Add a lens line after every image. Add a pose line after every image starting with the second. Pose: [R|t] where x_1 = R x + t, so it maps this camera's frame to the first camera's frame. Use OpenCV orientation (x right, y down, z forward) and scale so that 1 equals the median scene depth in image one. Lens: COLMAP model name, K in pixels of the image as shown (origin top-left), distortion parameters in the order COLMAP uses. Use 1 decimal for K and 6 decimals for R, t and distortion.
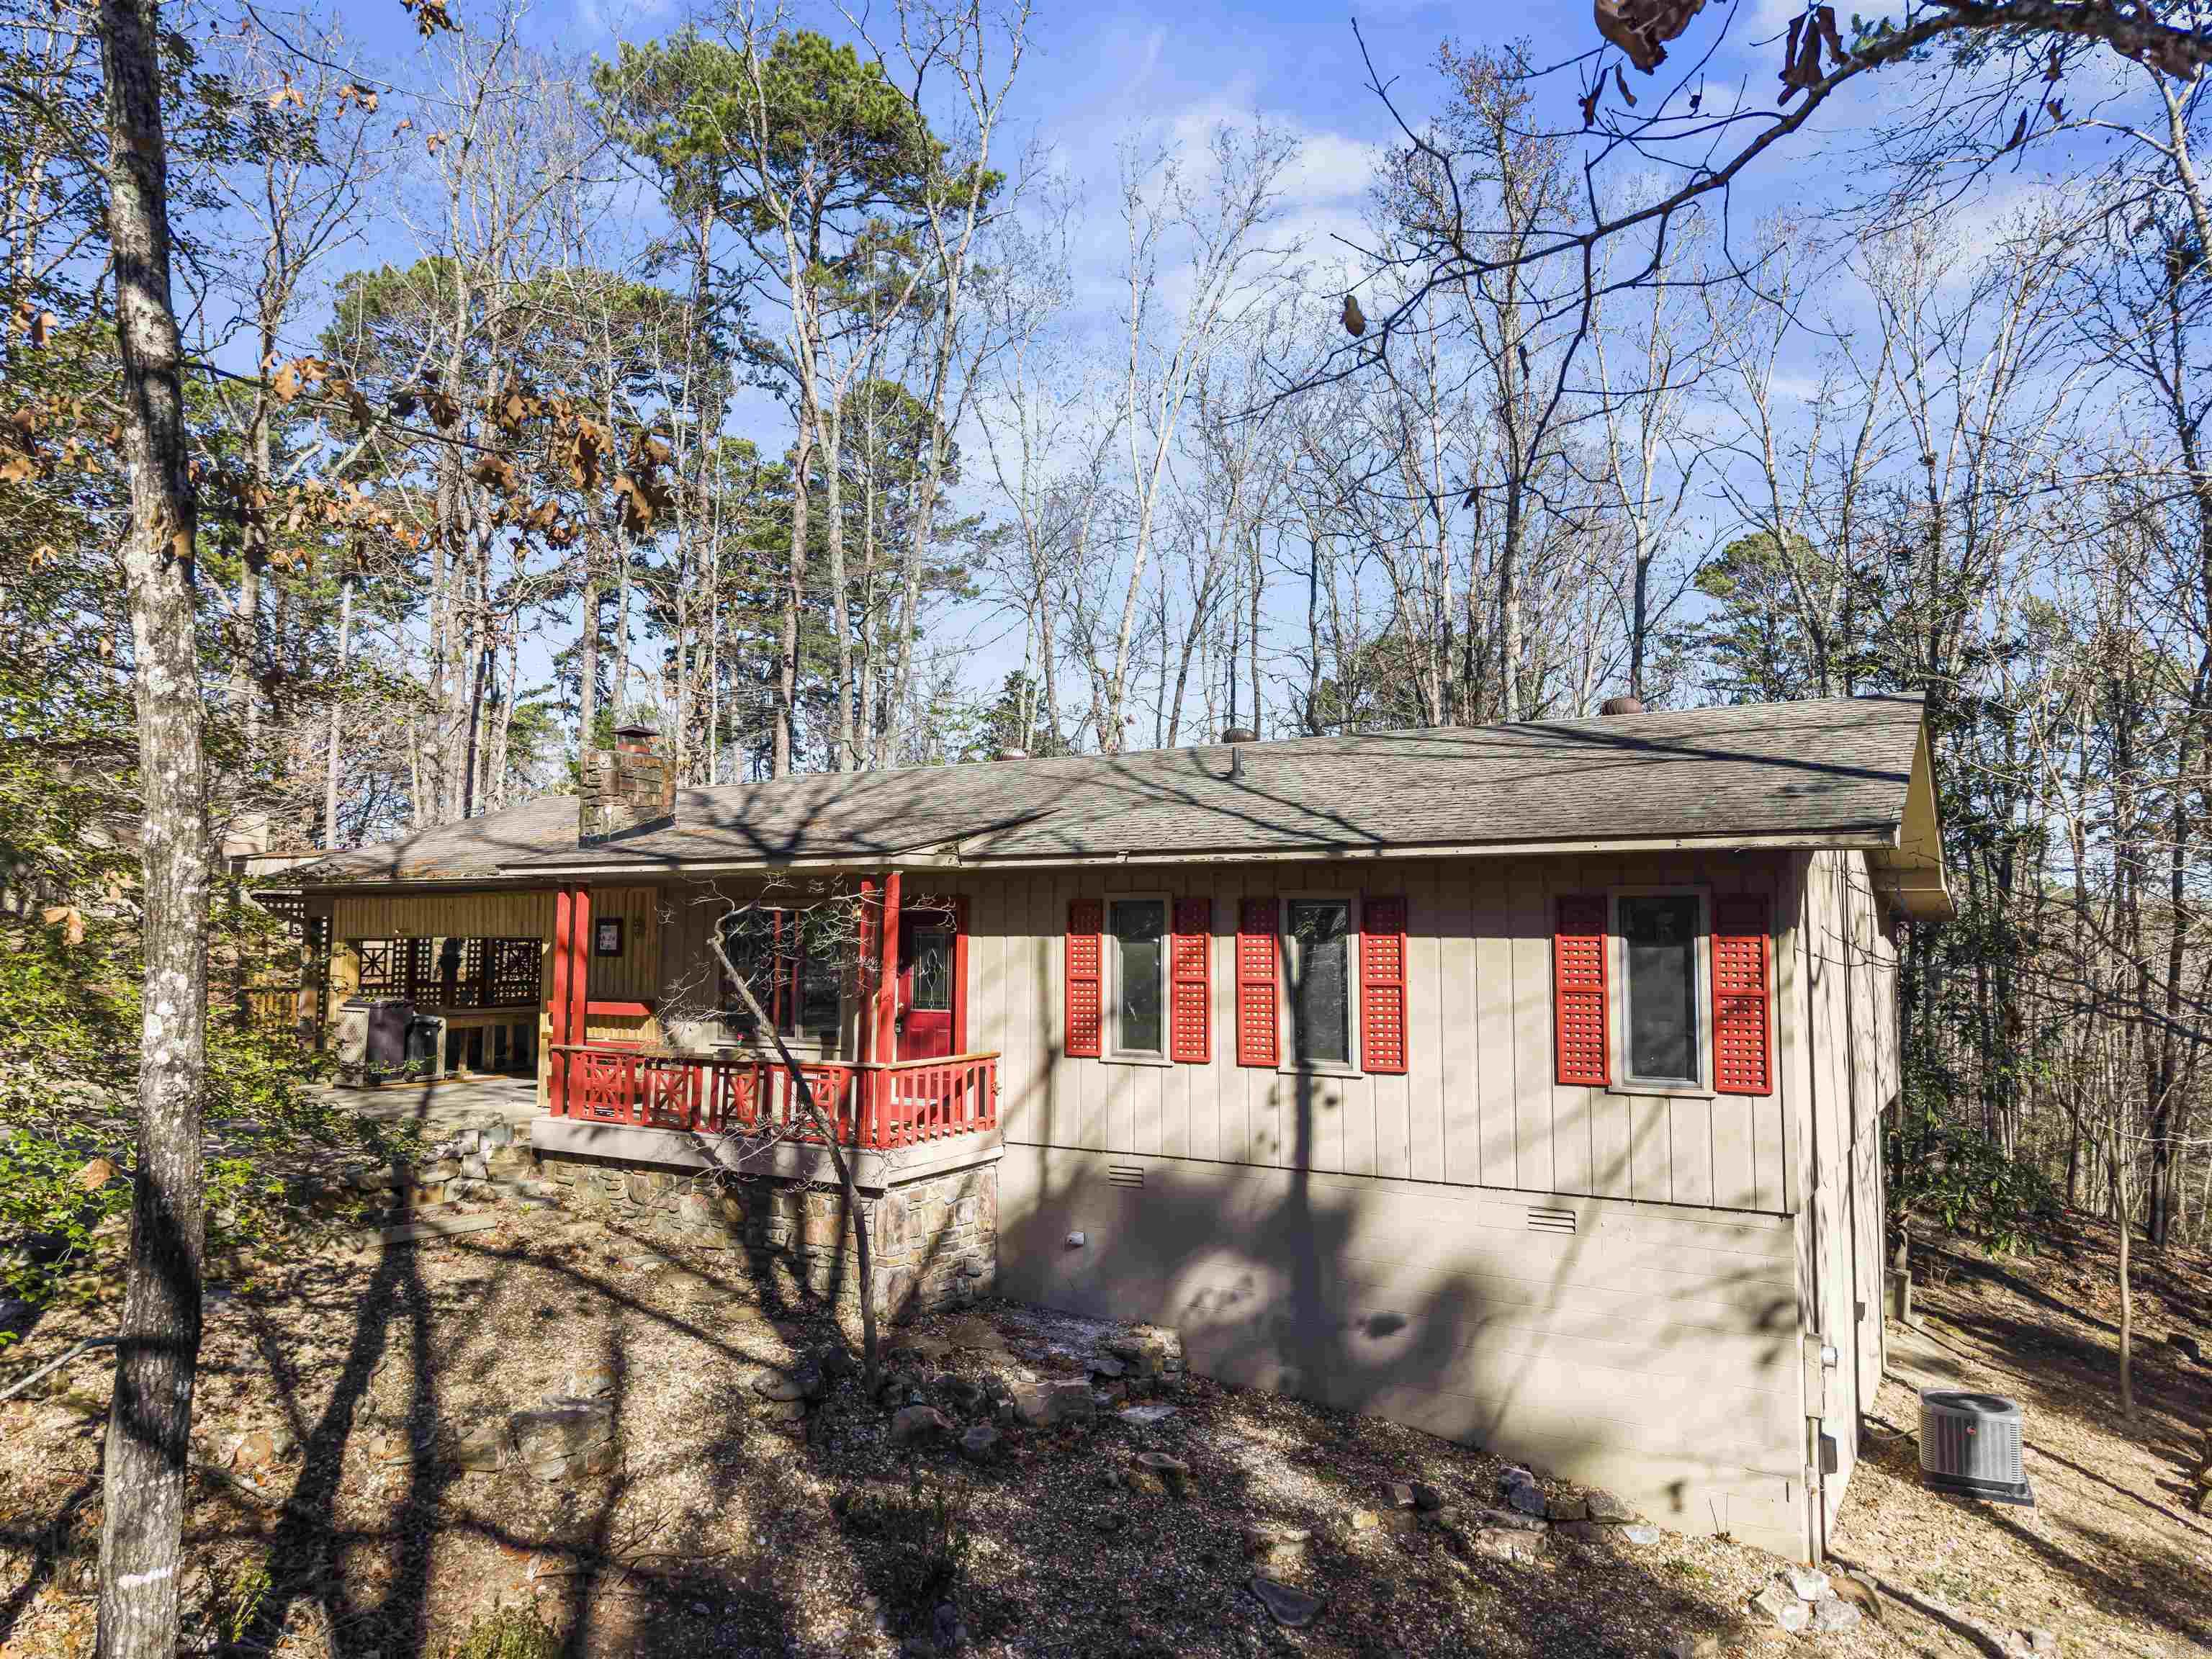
lens RADIAL K [[1528.9, 0, 1106.0], [0, 1528.9, 829.5], [0, 0, 1]] dist [0.000960, -0.002945]
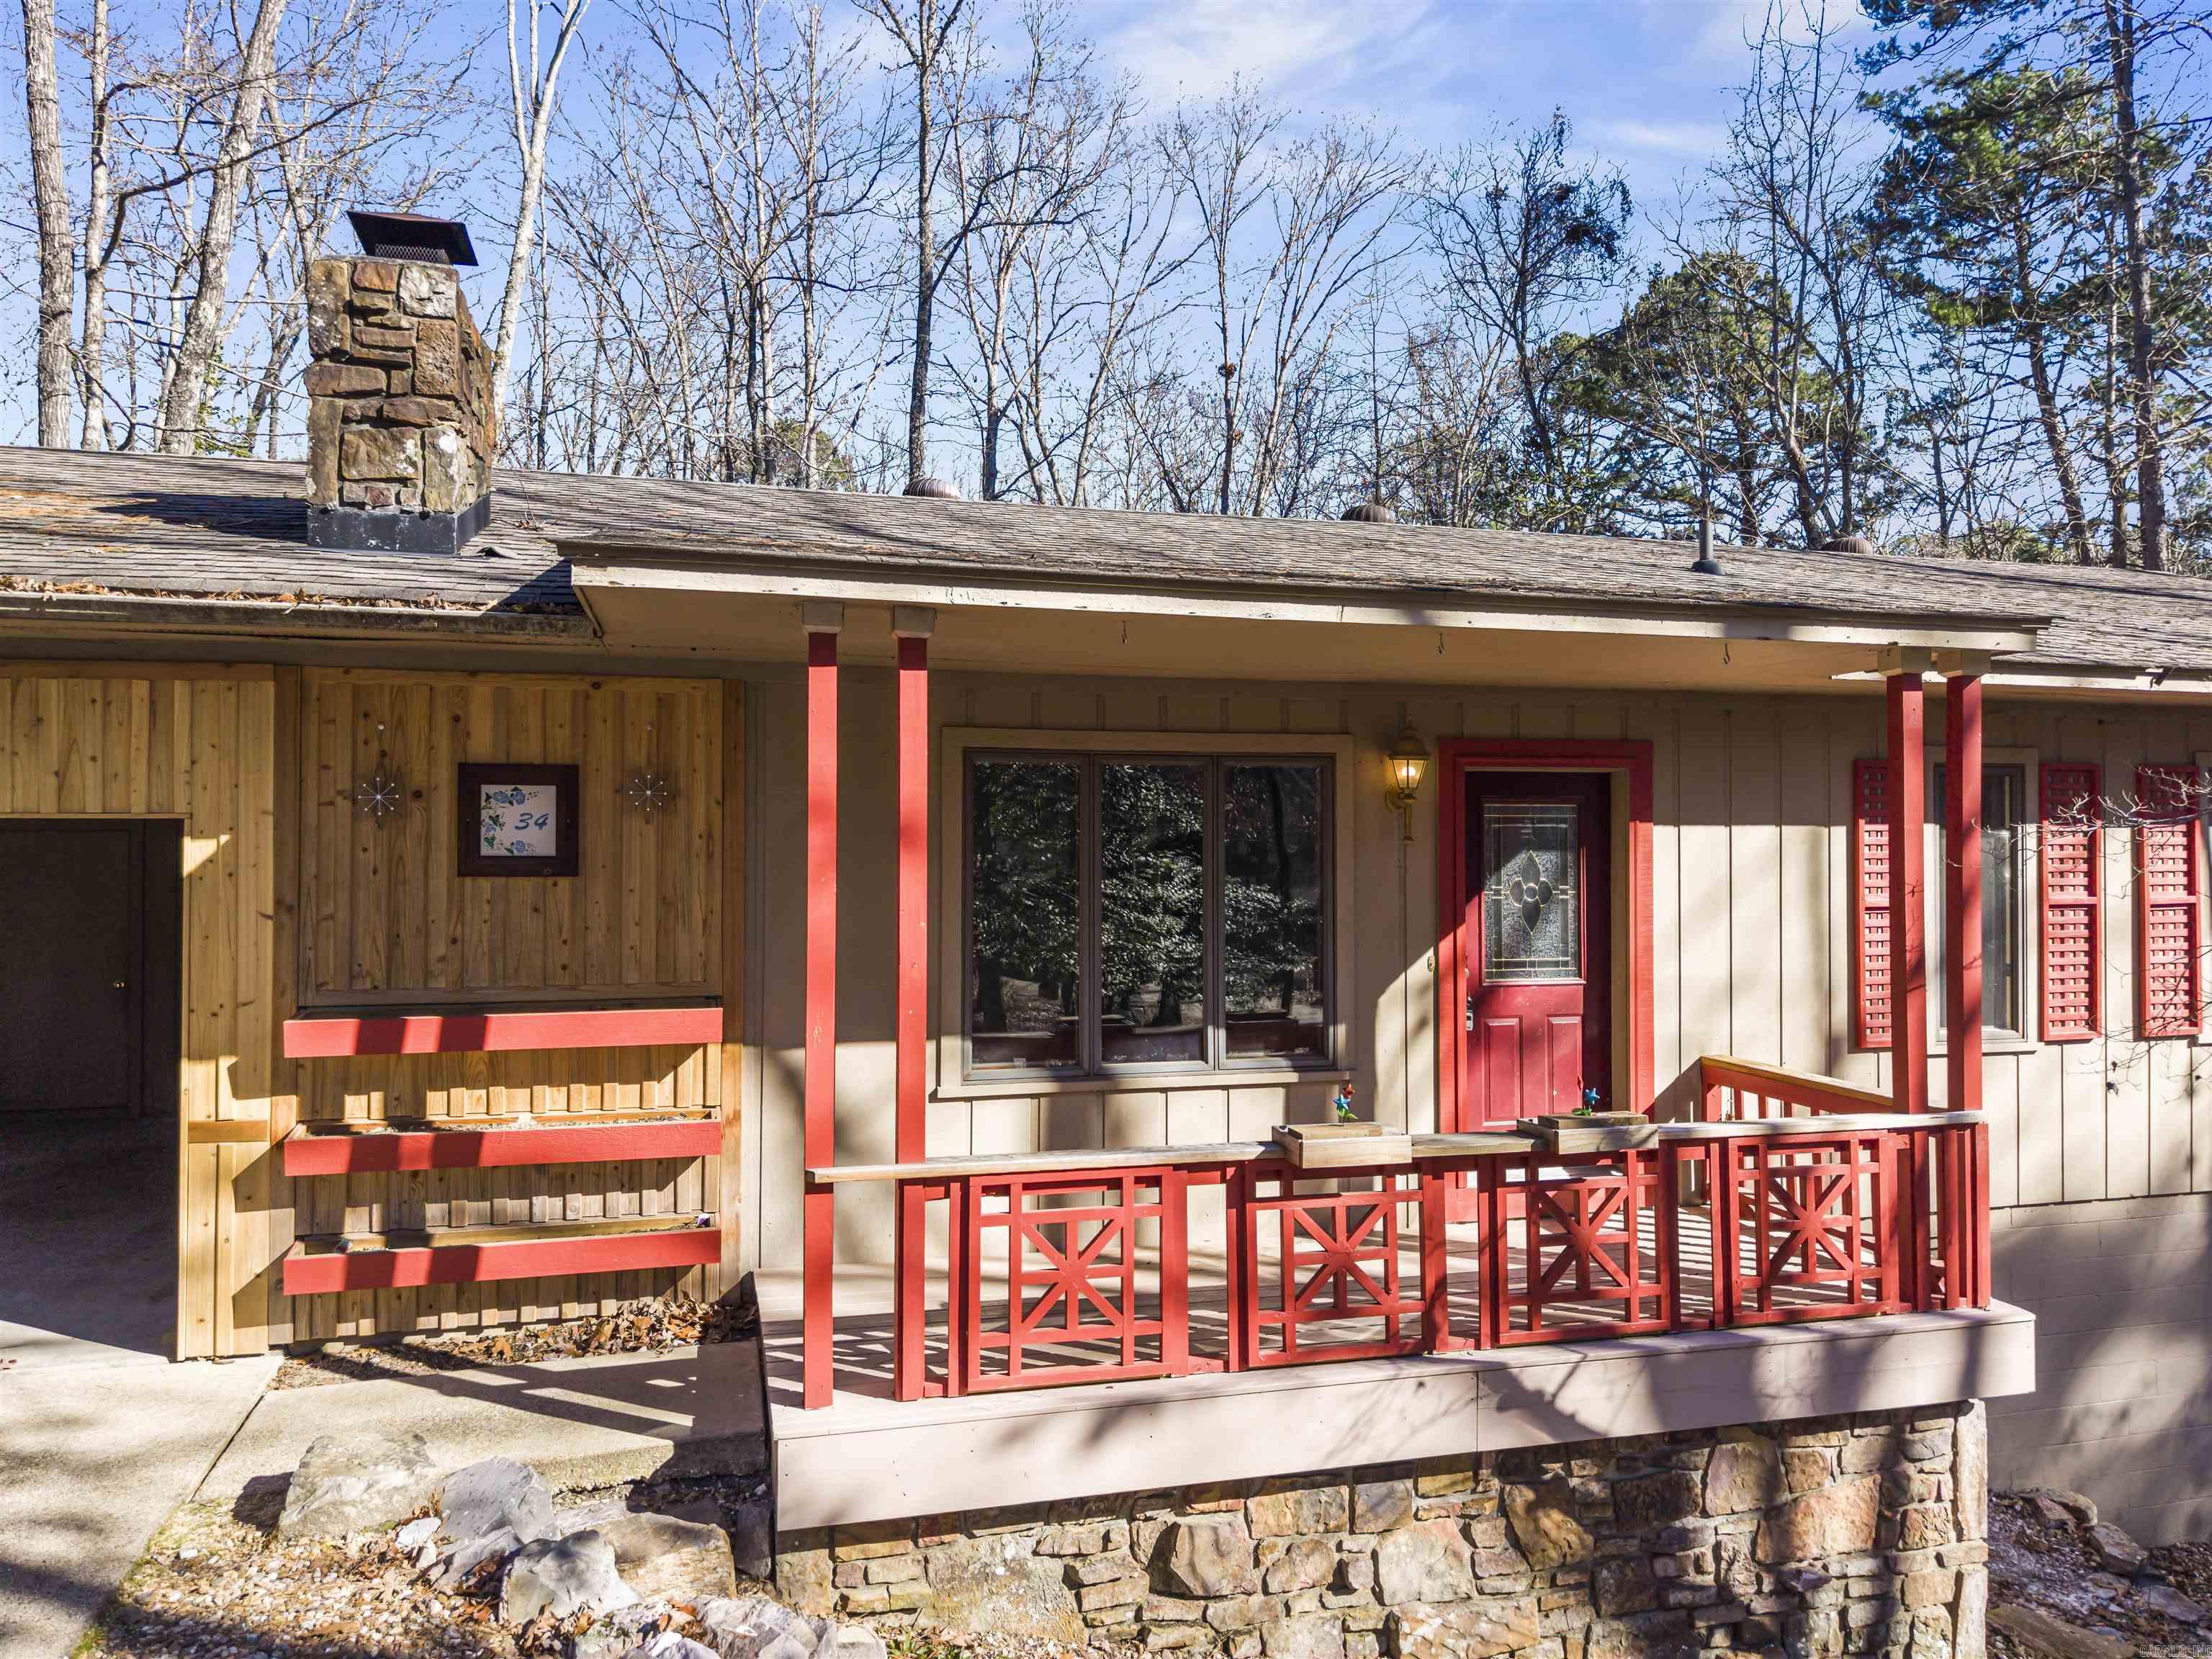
lens RADIAL K [[1539.1, 0, 1104.0], [0, 1539.1, 843.5], [0, 0, 1]] dist [-0.001499, -0.002043]
pose [[0.682489, 0.003302, 0.730888, -0.629441], [-0.051497, 0.997722, 0.043580, 0.069802], [-0.729080, -0.067381, 0.681104, 0.870655]]
